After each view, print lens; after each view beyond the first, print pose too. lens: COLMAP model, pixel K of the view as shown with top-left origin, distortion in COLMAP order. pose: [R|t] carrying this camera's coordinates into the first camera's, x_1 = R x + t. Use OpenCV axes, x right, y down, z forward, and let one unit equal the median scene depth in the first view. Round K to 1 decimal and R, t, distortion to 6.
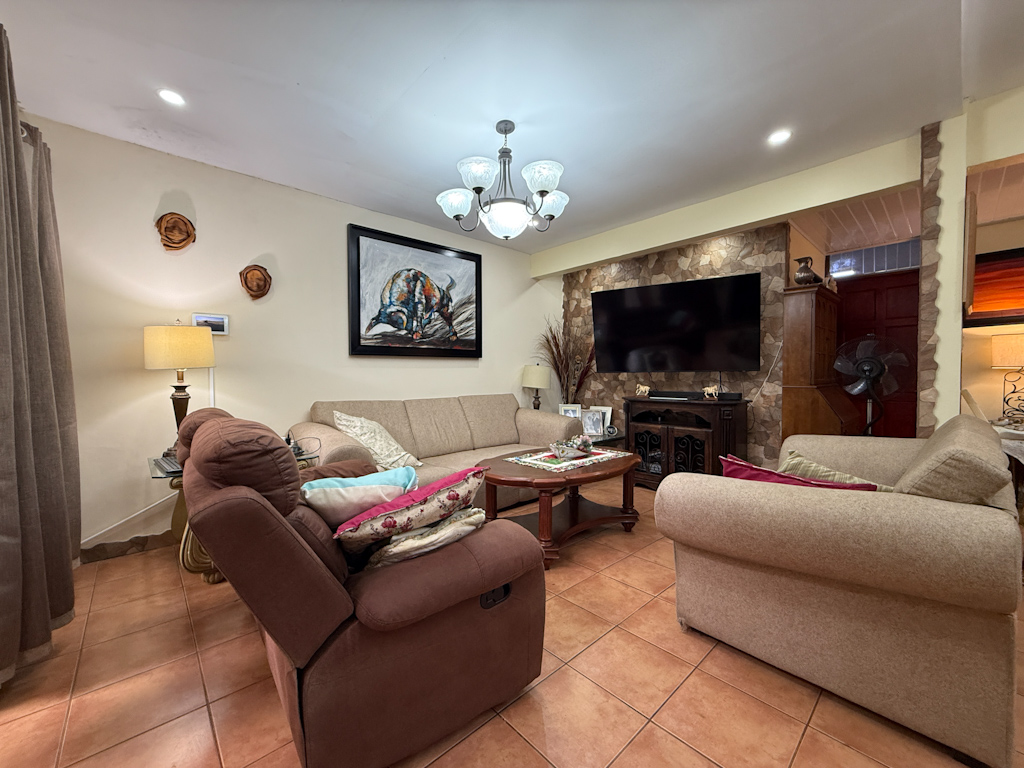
lens RADIAL K [[407.0, 0, 510.2], [0, 407.0, 383.4], [0, 0, 1]] dist [-0.002305, -0.000051]
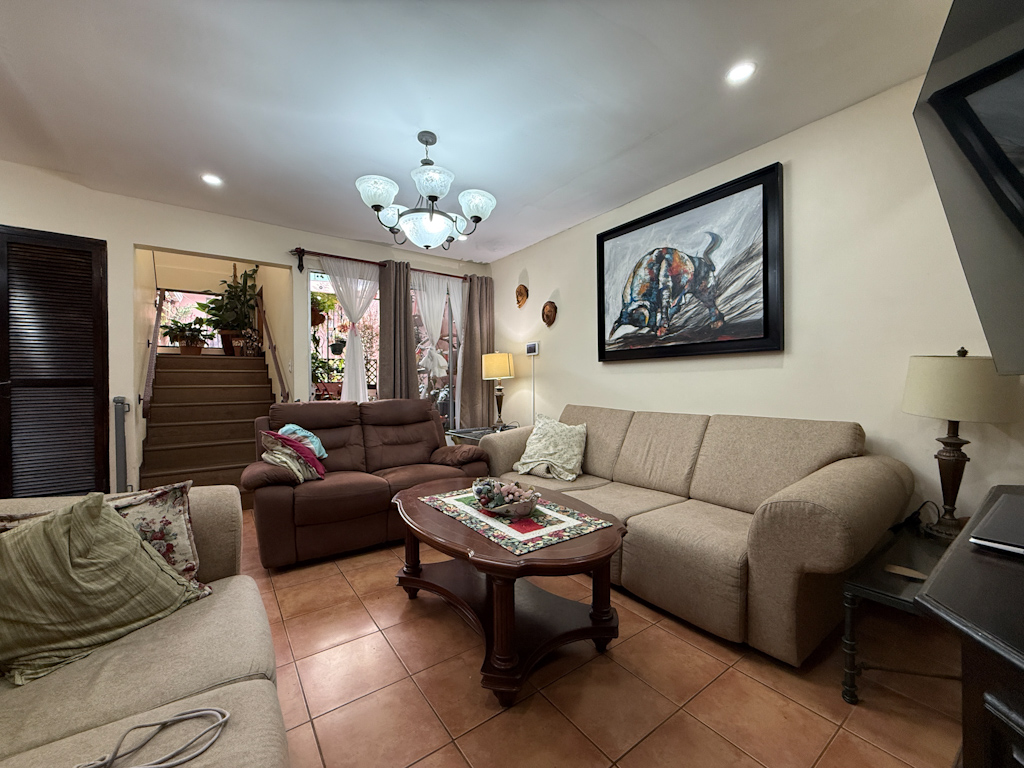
lens RADIAL K [[407.0, 0, 510.5], [0, 407.0, 384.0], [0, 0, 1]] dist [-0.002305, -0.000051]
pose [[-0.107853, 0.009695, -0.994120, 0.584701], [-0.012563, 0.999859, 0.011113, -0.020707], [0.994087, 0.013687, -0.107716, 0.797969]]
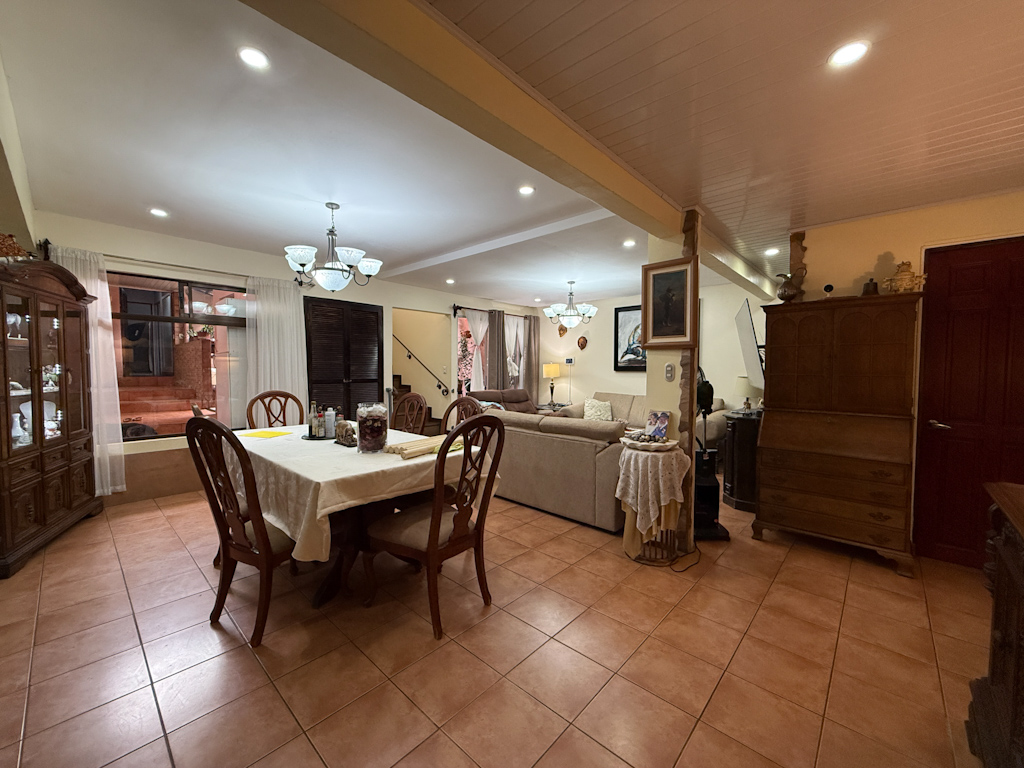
lens RADIAL K [[407.0, 0, 509.1], [0, 407.0, 384.5], [0, 0, 1]] dist [-0.002305, -0.000051]
pose [[0.093488, 0.042784, -0.994701, 1.458974], [-0.025754, 0.998846, 0.040542, -0.064377], [0.995287, 0.021828, 0.094482, 0.244302]]
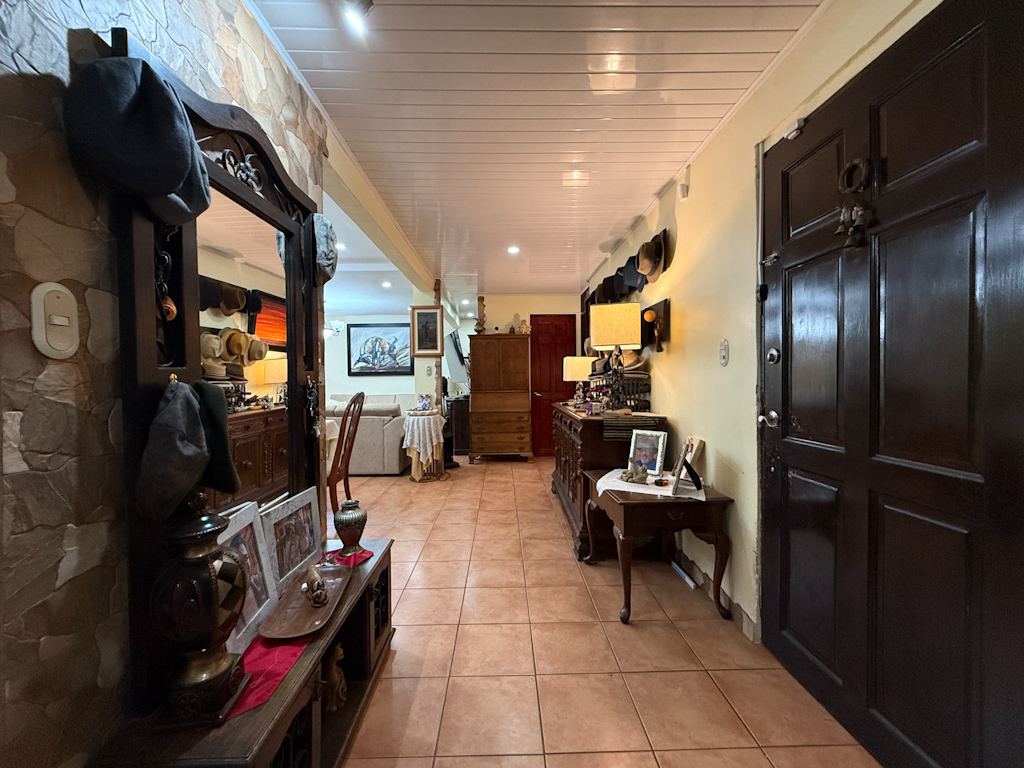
lens RADIAL K [[407.0, 0, 510.3], [0, 407.0, 387.9], [0, 0, 1]] dist [-0.002305, -0.000051]
pose [[0.758073, 0.008752, -0.652111, 1.781270], [-0.005911, 0.999961, 0.006548, -0.018358], [0.652143, -0.001109, 0.758095, -0.214080]]
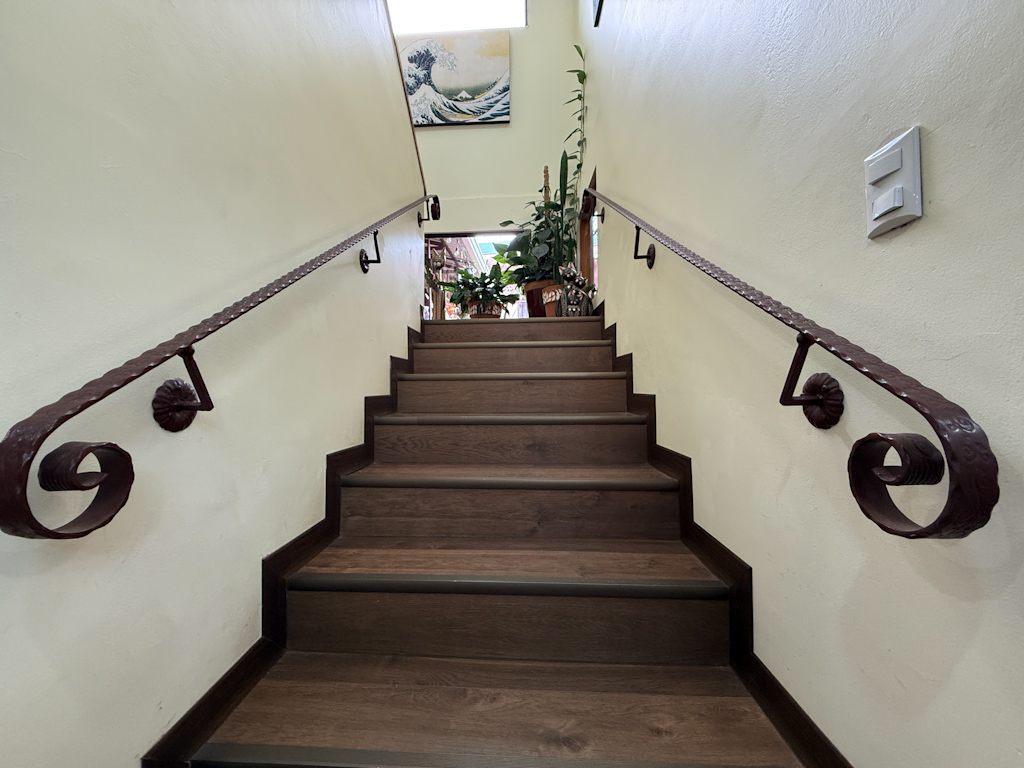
lens RADIAL K [[407.0, 0, 508.9], [0, 407.0, 383.1], [0, 0, 1]] dist [-0.002305, -0.000051]
pose [[-0.710824, -0.005818, -0.703346, -0.189979], [-0.005491, 0.999981, -0.002722, 0.022626], [0.703348, 0.001927, -0.710843, 0.134563]]
